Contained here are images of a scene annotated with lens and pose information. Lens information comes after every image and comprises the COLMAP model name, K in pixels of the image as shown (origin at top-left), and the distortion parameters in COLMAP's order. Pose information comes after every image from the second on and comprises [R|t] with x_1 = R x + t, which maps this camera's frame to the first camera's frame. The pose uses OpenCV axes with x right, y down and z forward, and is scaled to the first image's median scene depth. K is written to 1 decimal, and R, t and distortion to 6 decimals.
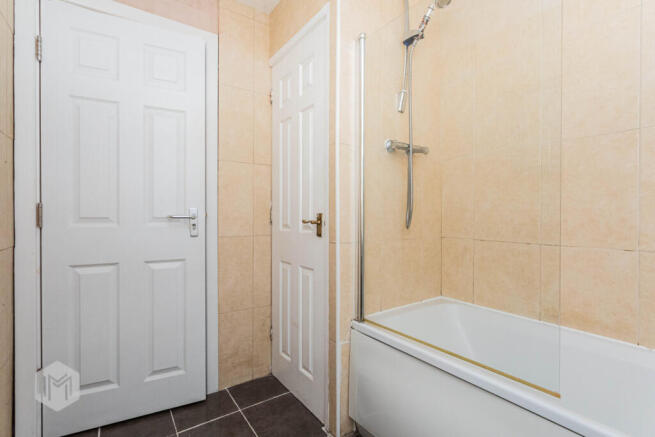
lens RADIAL K [[310.3, 0, 329.8], [0, 310.3, 216.1], [0, 0, 1]] dist [0.001087, 0.000445]
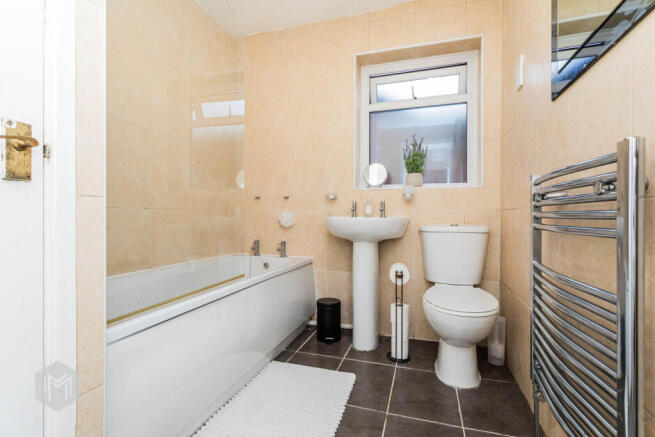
lens RADIAL K [[310.3, 0, 329.8], [0, 310.3, 216.1], [0, 0, 1]] dist [0.001087, 0.000445]
pose [[-0.609110, -0.001425, 0.793085, -0.737754], [0.003210, 0.999986, 0.004262, 0.138914], [-0.793080, 0.005142, -0.609096, 1.166611]]
